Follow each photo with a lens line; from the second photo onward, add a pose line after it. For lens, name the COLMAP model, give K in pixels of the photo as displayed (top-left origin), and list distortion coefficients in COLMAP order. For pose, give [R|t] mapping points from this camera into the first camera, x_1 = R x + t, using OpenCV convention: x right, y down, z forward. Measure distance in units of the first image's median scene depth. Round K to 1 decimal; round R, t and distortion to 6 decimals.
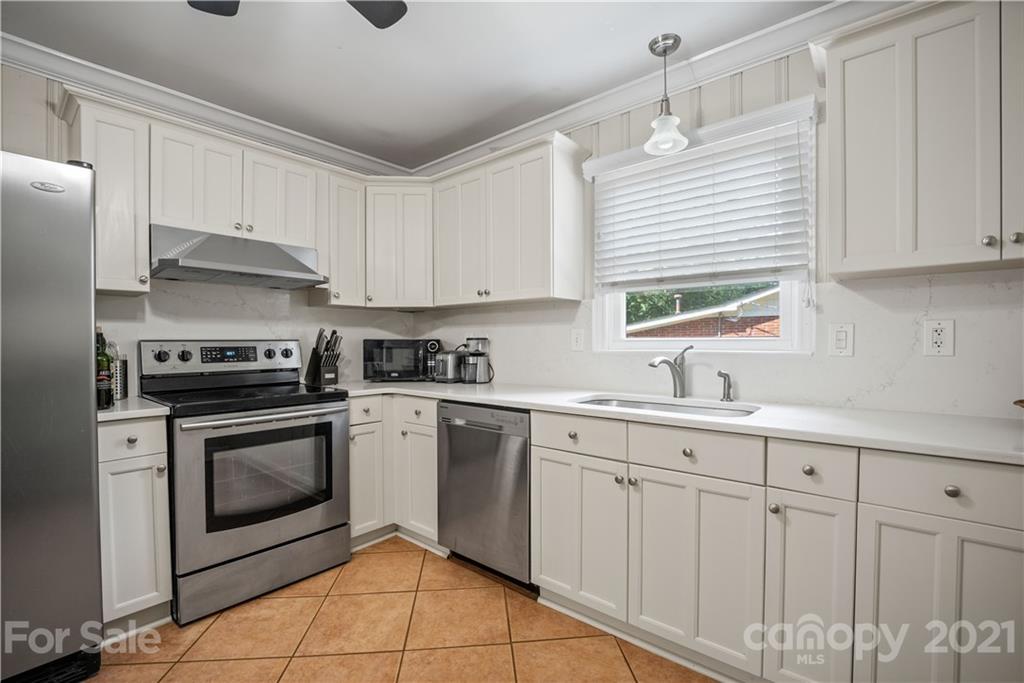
lens RADIAL K [[447.6, 0, 520.0], [0, 447.6, 349.6], [0, 0, 1]] dist [-0.017901, -0.004278]
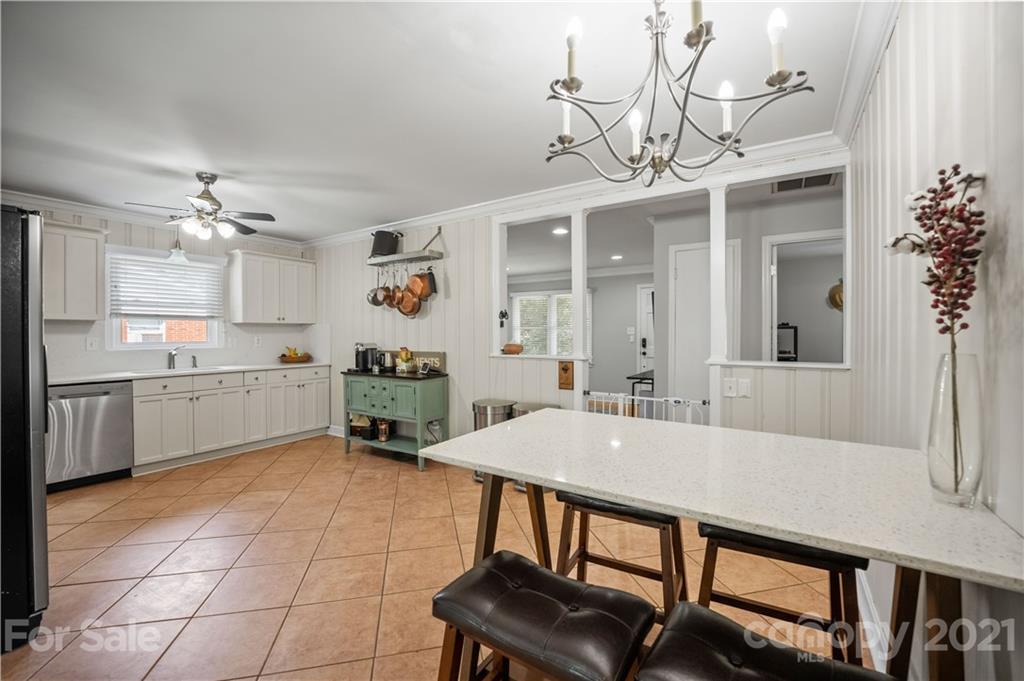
lens RADIAL K [[420.0, 0, 516.3], [0, 420.0, 335.7], [0, 0, 1]] dist [-0.024837, 0.000243]
pose [[-0.126267, -0.001600, 0.991995, -1.963292], [0.017720, 0.999836, 0.003868, -0.038349], [-0.991838, 0.018066, -0.126218, -0.467599]]
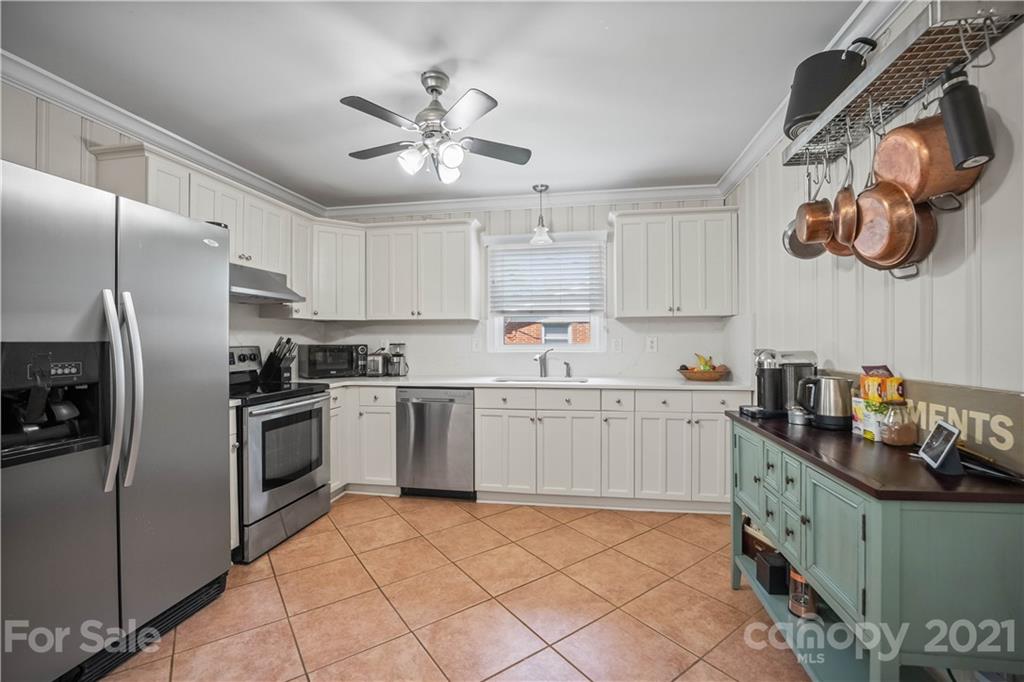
lens RADIAL K [[433.6, 0, 518.3], [0, 433.6, 339.6], [0, 0, 1]] dist [-0.024330, 0.000900]
pose [[0.861519, 0.000631, 0.507724, -0.647005], [0.008527, 0.999840, -0.015710, -0.019529], [-0.507653, 0.017864, 0.861376, -0.488012]]
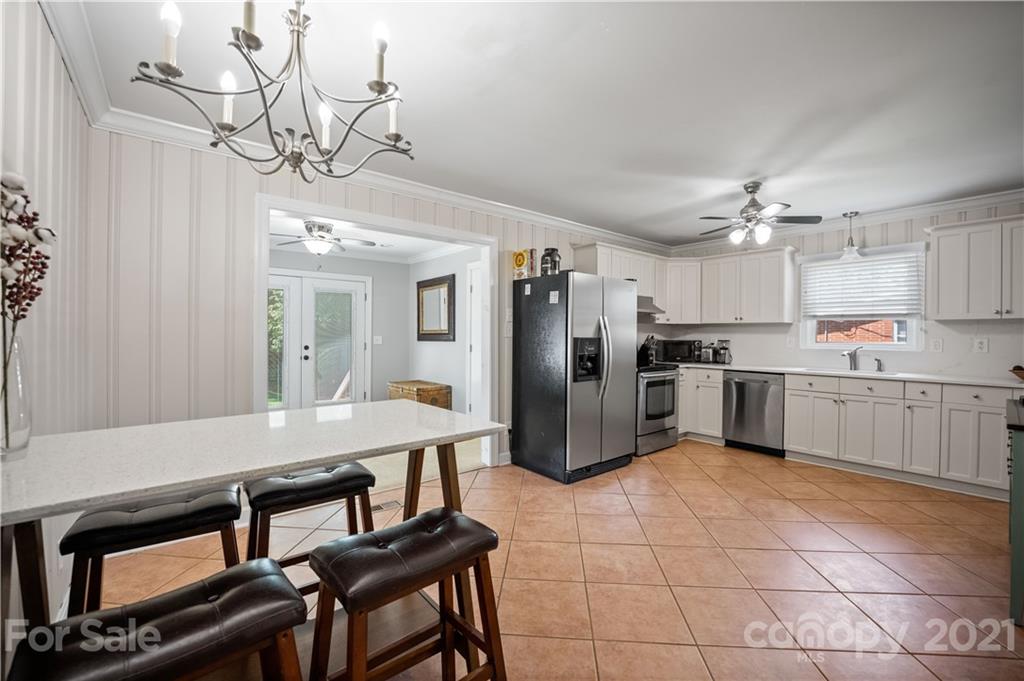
lens RADIAL K [[420.0, 0, 518.0], [0, 420.0, 338.3], [0, 0, 1]] dist [-0.024837, 0.000243]
pose [[0.983527, 0.011735, -0.180380, -0.916581], [-0.013131, 0.999892, -0.006543, -0.015129], [0.180284, 0.008804, 0.983575, -1.317983]]
